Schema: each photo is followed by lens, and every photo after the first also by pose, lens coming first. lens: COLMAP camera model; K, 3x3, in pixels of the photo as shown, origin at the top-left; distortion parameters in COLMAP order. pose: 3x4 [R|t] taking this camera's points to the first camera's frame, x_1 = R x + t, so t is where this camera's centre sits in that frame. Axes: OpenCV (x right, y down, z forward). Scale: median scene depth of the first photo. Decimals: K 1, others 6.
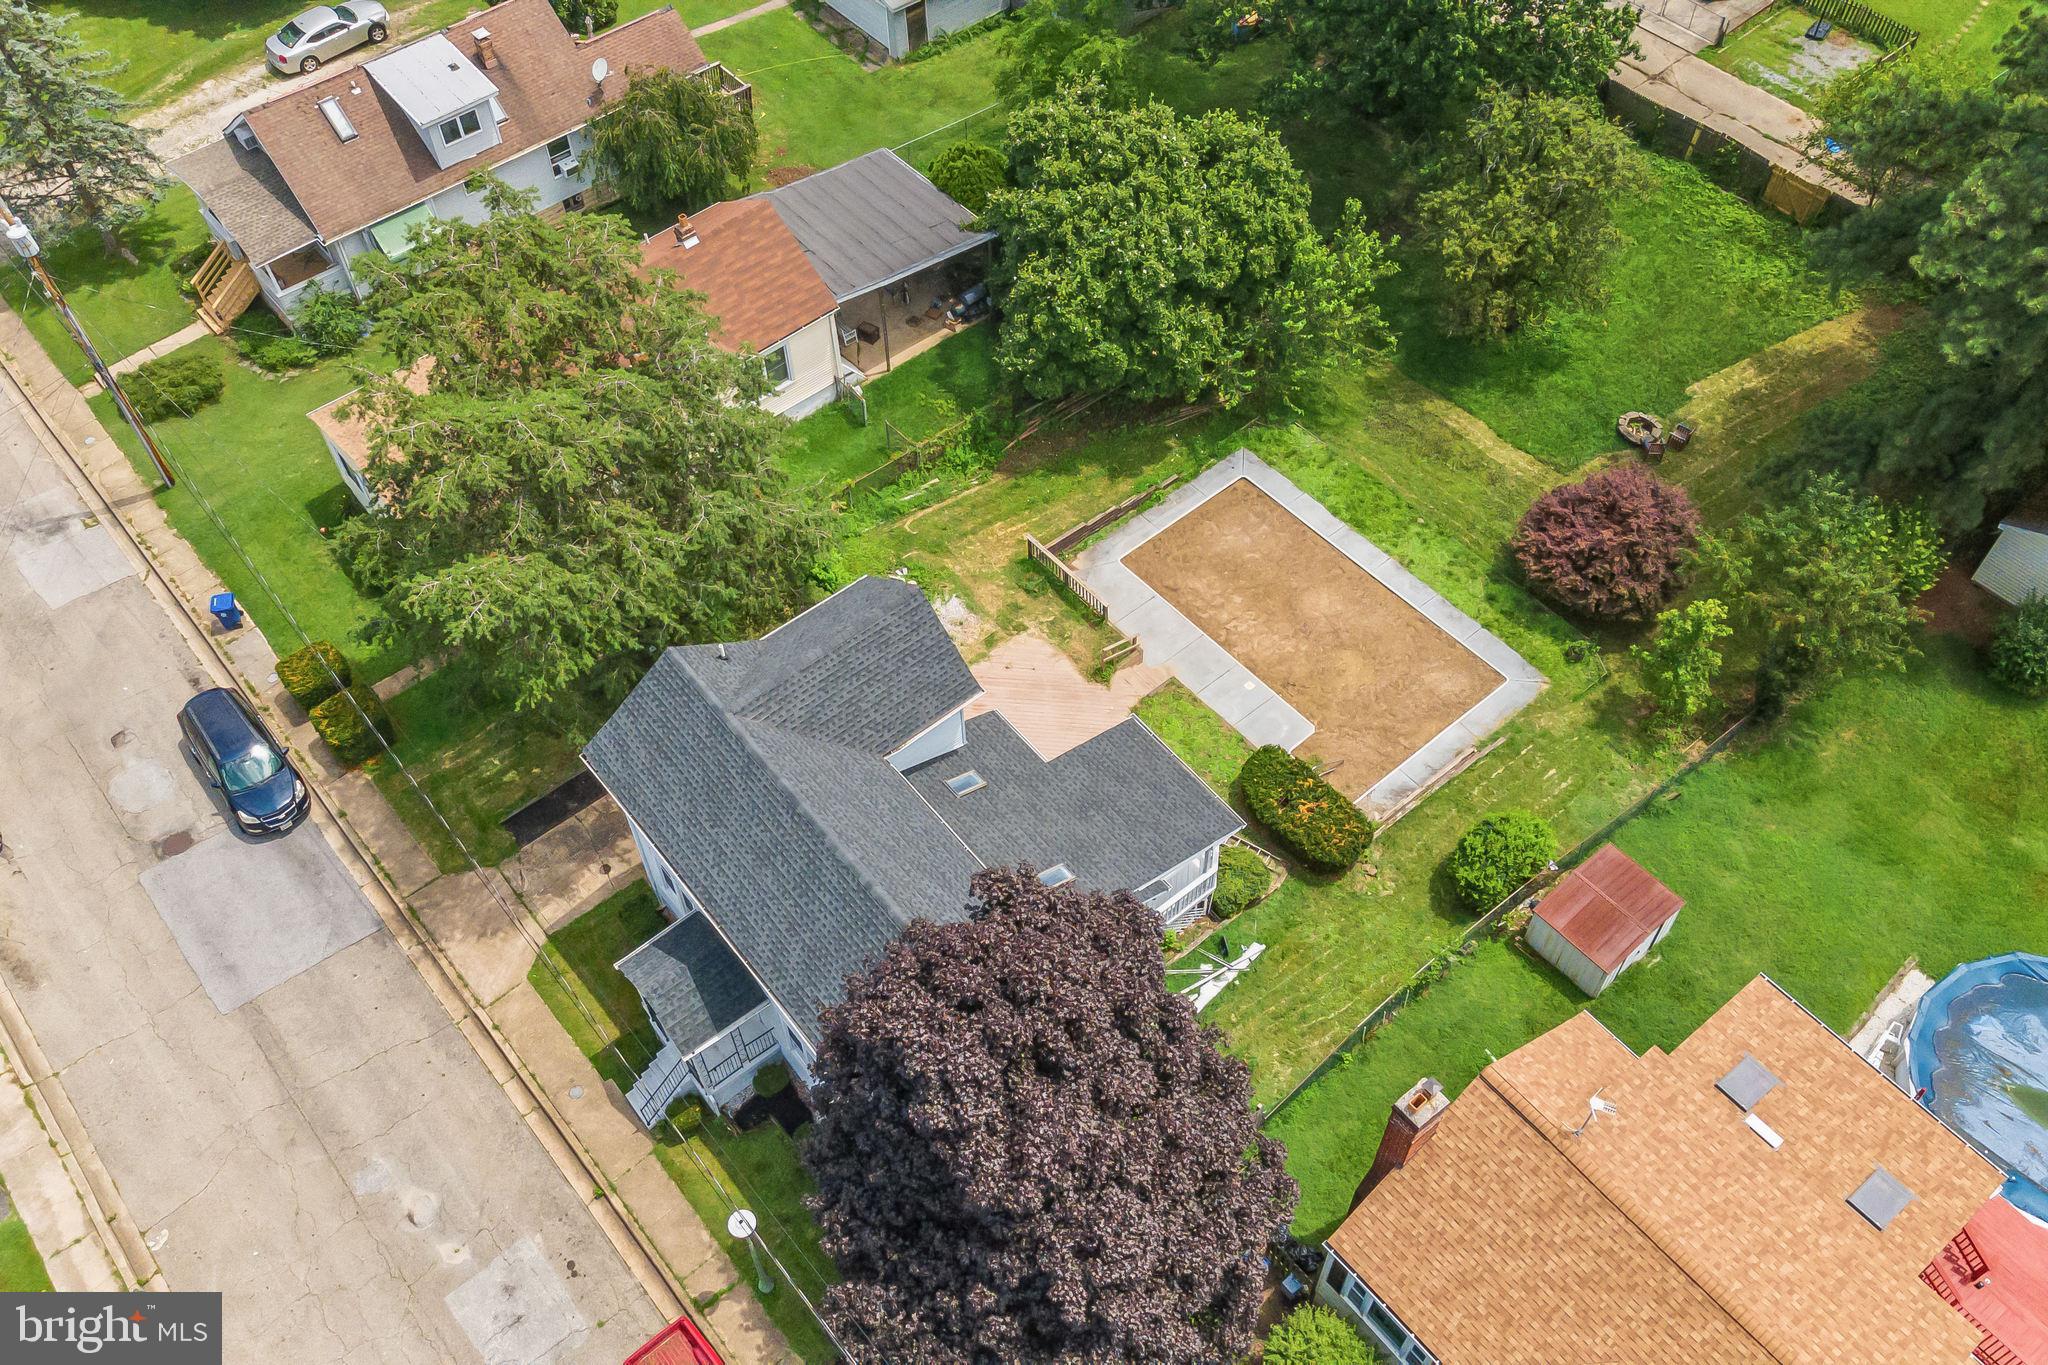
lens RADIAL K [[1740.6, 0, 1019.1], [0, 1740.6, 658.4], [0, 0, 1]] dist [0.047776, 0.016979]
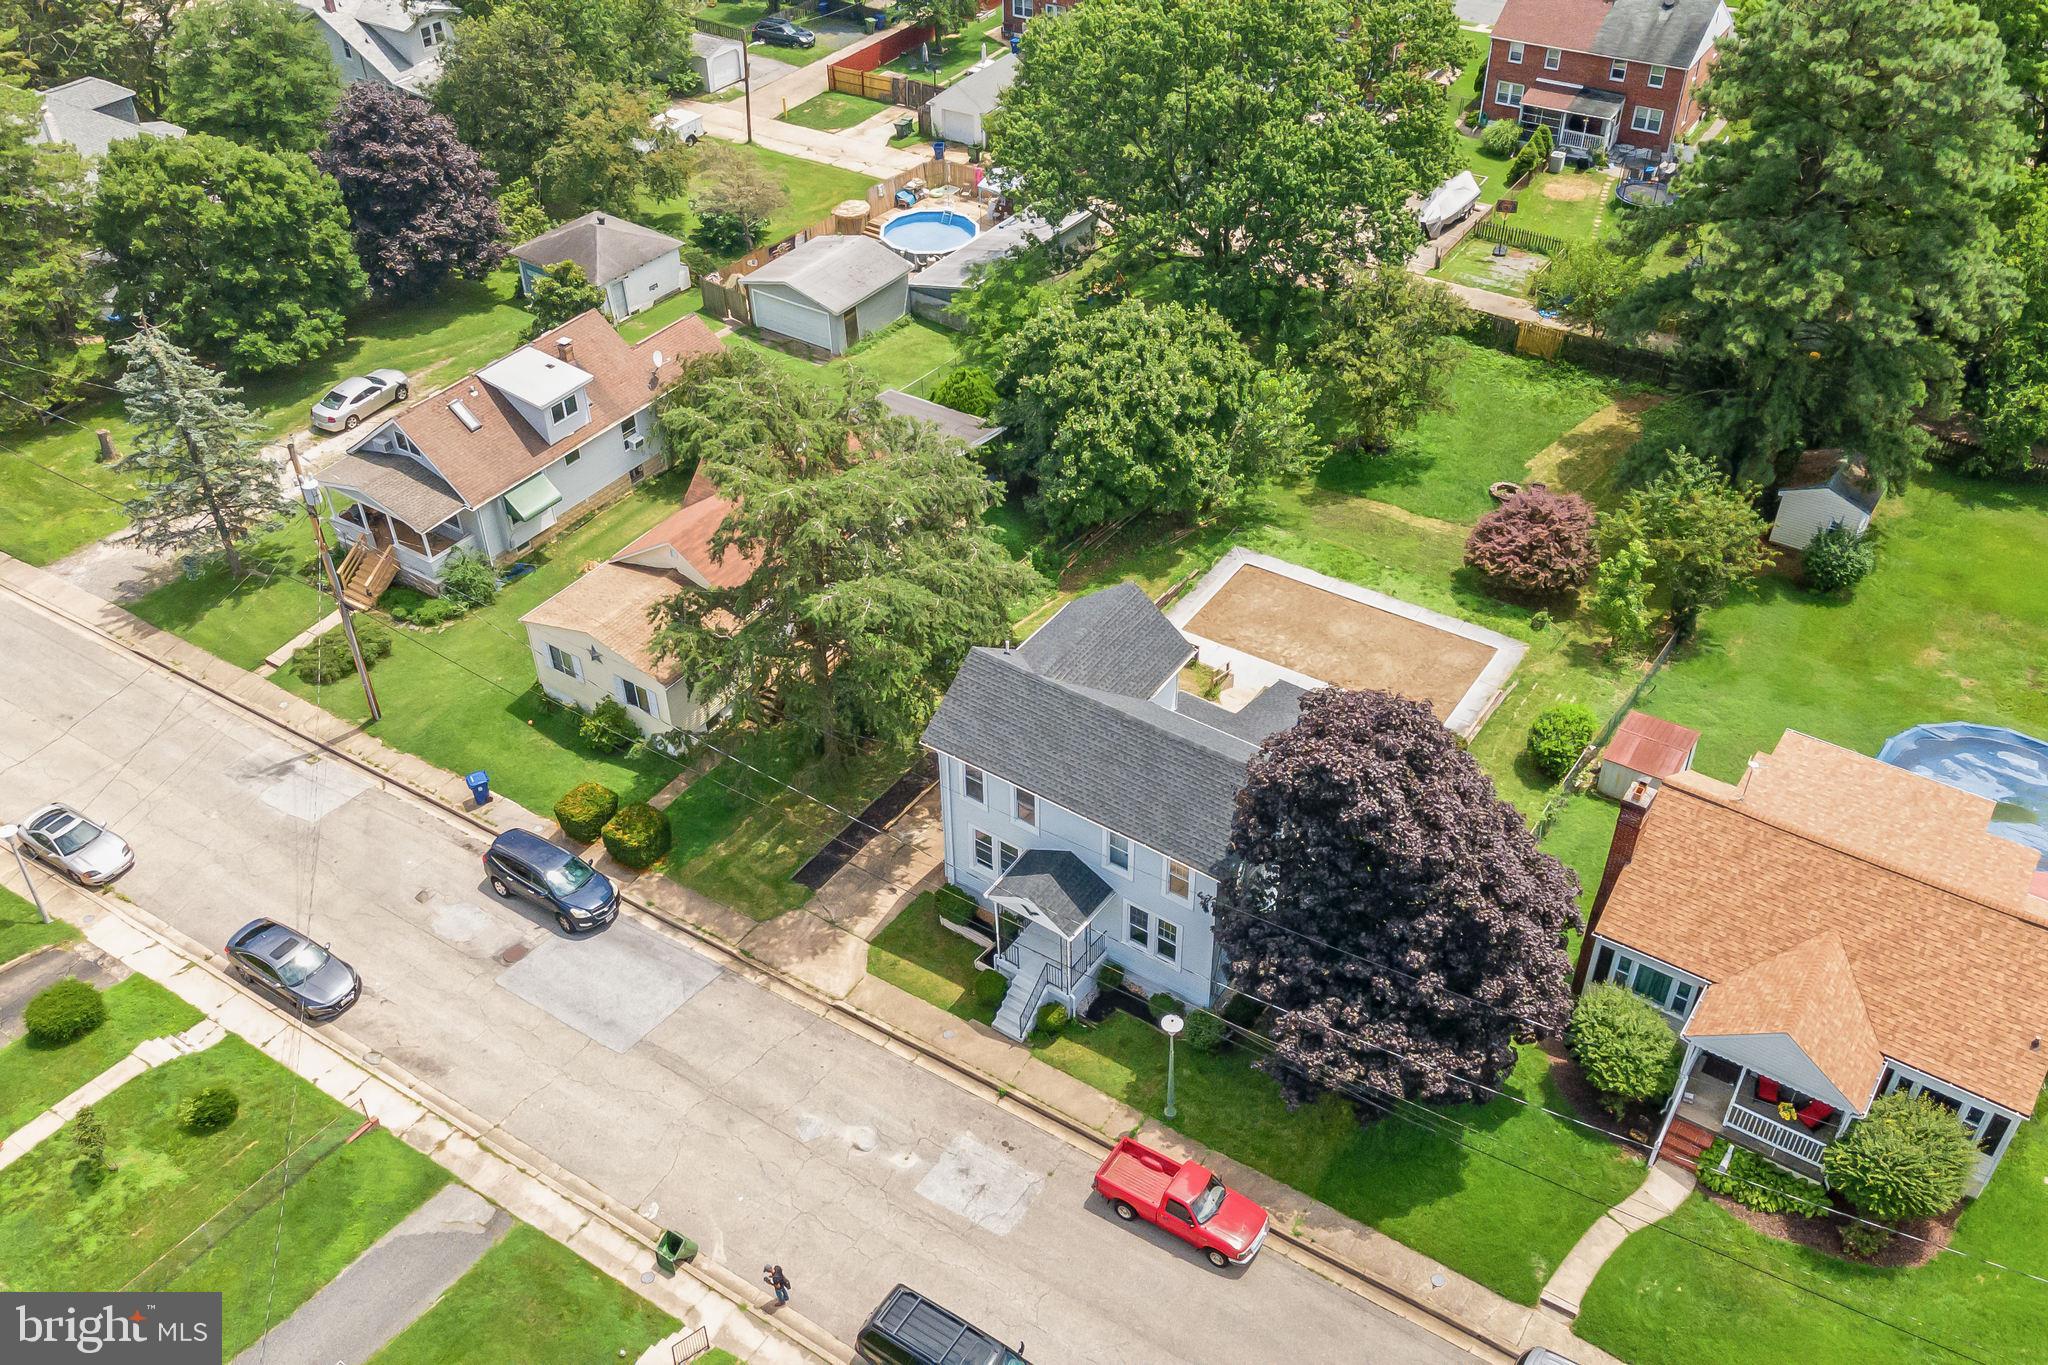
lens RADIAL K [[1740.6, 0, 1019.1], [0, 1740.6, 658.4], [0, 0, 1]] dist [0.047776, 0.016979]
pose [[0.960563, -0.169720, 0.220259, -0.345737], [0.220599, 0.947355, -0.232066, 0.236482], [-0.169277, 0.271503, 0.947434, -0.174427]]
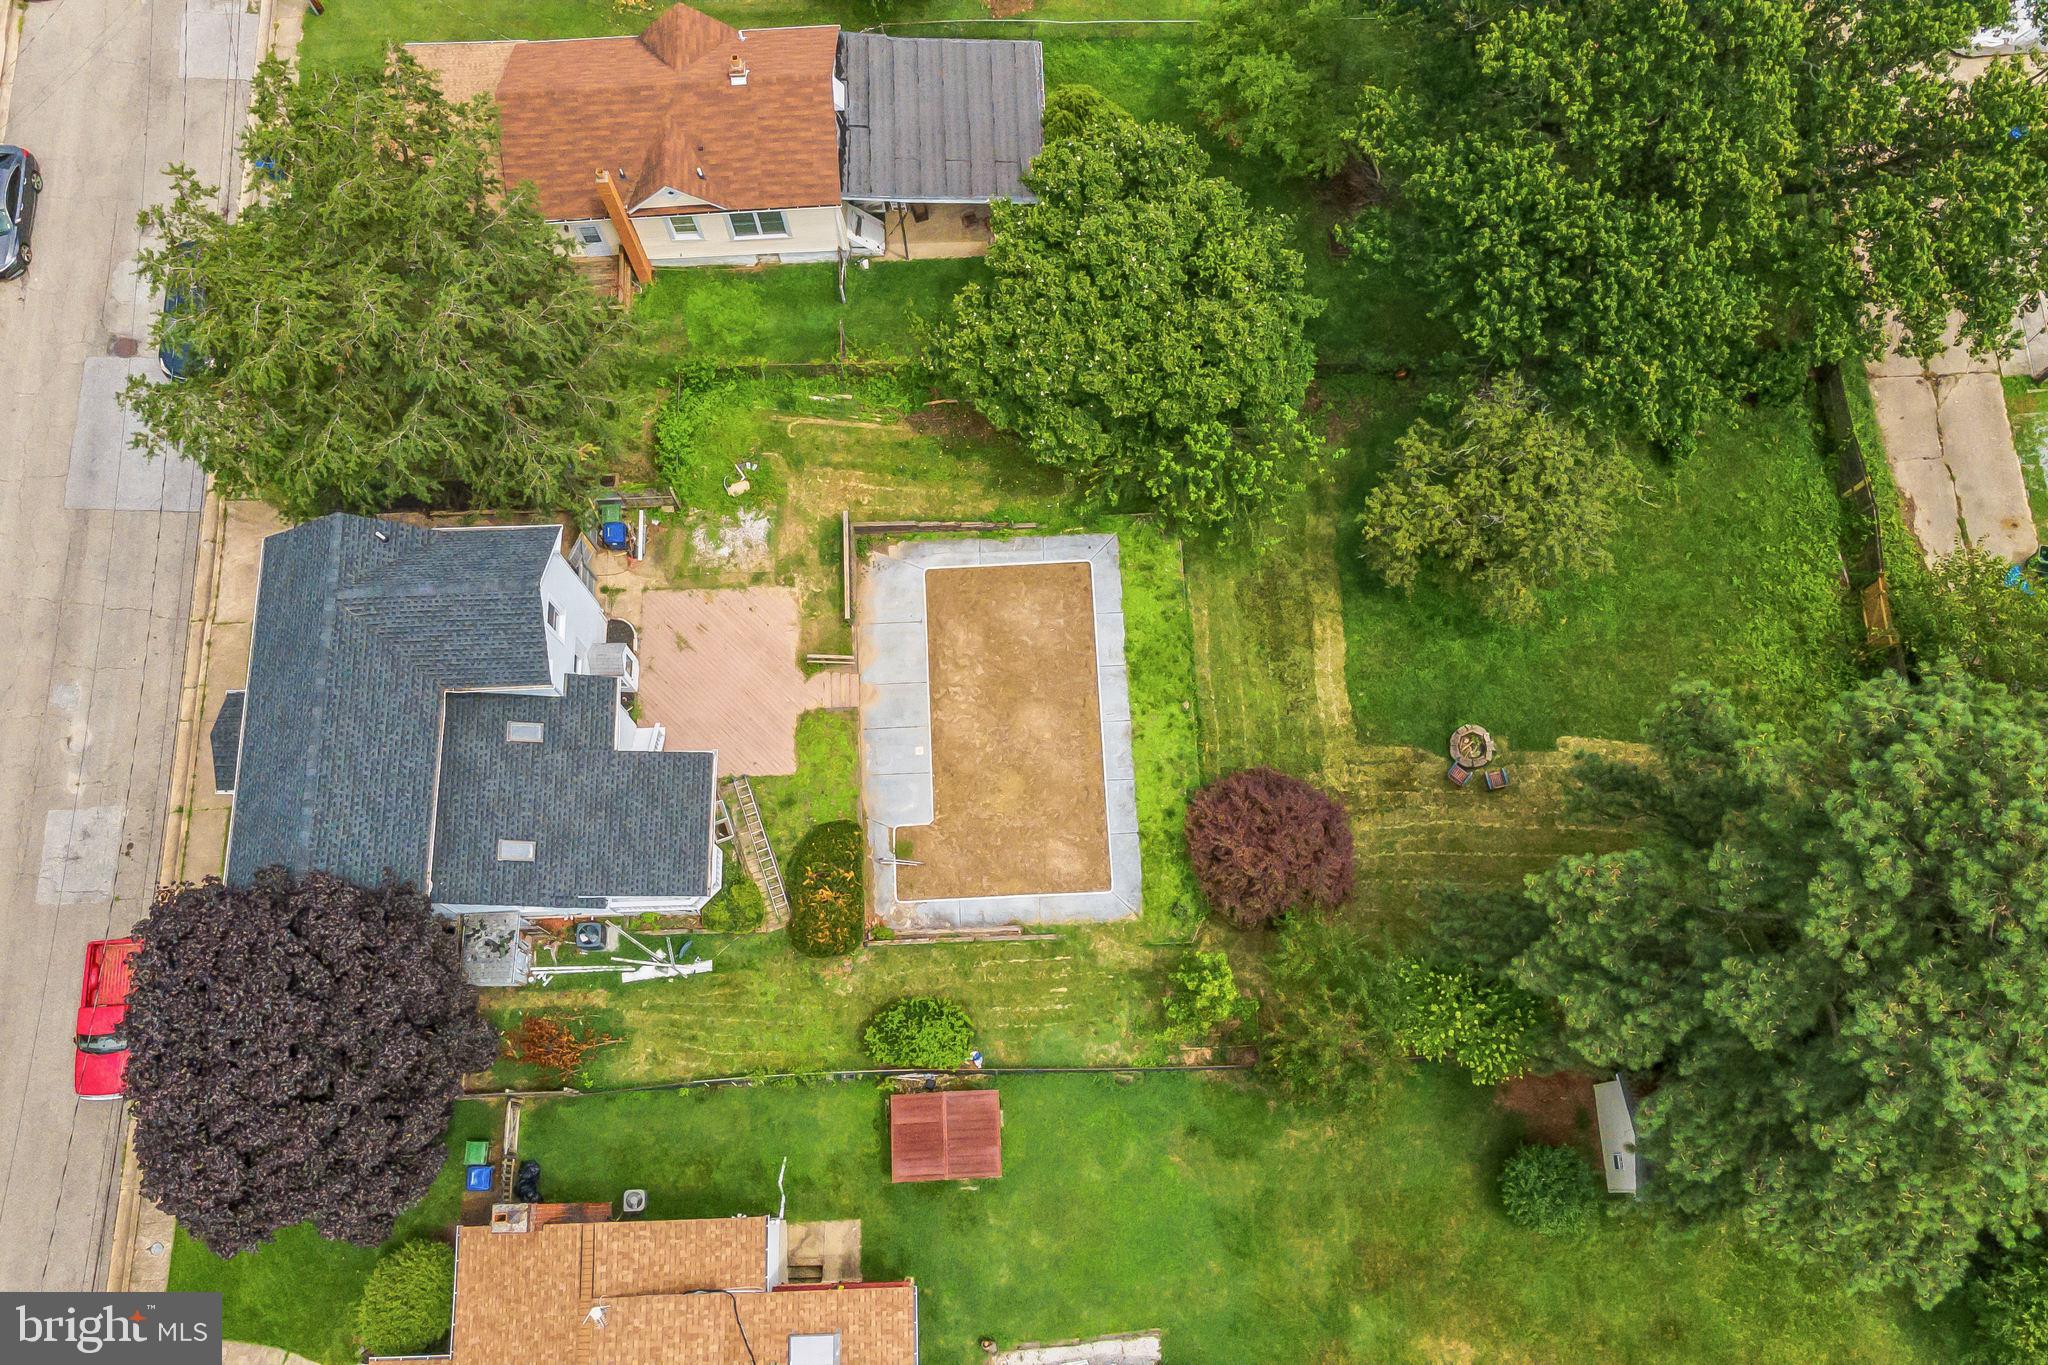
lens RADIAL K [[1740.6, 0, 1019.1], [0, 1740.6, 658.4], [0, 0, 1]] dist [0.047776, 0.016979]
pose [[0.793348, 0.585416, -0.166994, 0.319078], [-0.487122, 0.774991, 0.402618, -0.480340], [0.365118, -0.238070, 0.900007, 0.059646]]
